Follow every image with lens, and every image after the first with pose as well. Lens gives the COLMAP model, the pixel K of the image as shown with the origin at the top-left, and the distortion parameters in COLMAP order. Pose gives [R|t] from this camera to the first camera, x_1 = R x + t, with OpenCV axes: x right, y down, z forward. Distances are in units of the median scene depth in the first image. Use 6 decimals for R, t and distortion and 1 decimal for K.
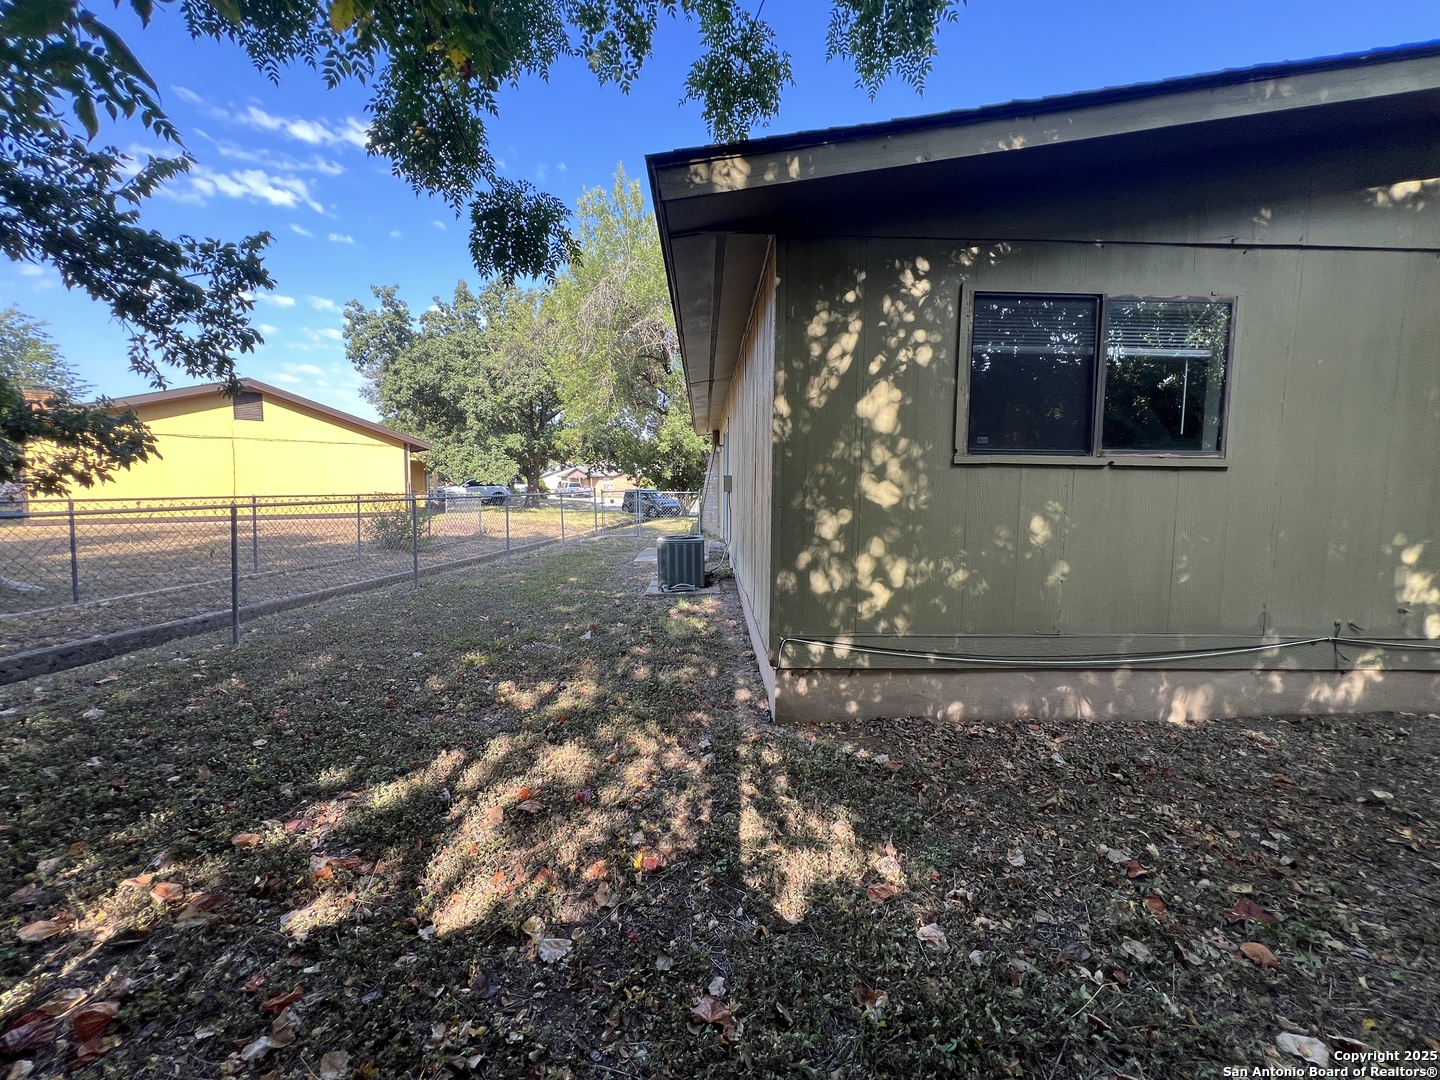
lens RADIAL K [[577.8, 0, 720.9], [0, 577.8, 541.2], [0, 0, 1]] dist [-0.001183, 0.000167]
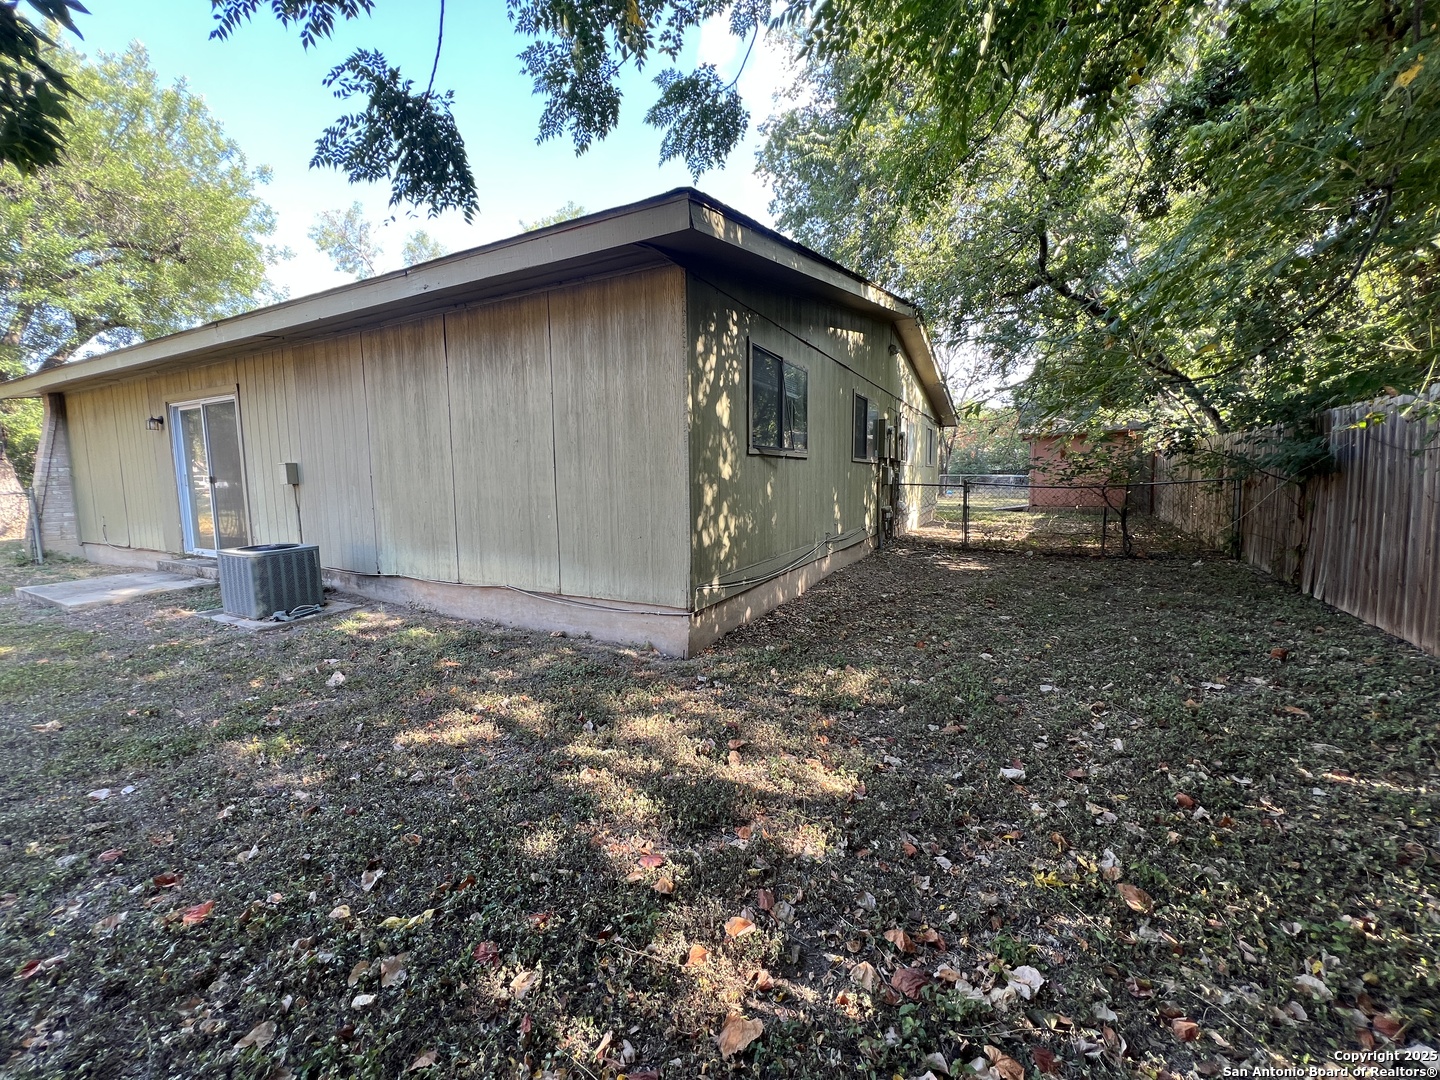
lens RADIAL K [[575.6, 0, 721.6], [0, 575.6, 531.4], [0, 0, 1]] dist [-0.001656, 0.000320]
pose [[0.486189, -0.101388, 0.867952, -0.971620], [0.101296, 0.993090, 0.059264, -0.019817], [-0.867963, 0.059107, 0.493100, 0.321893]]
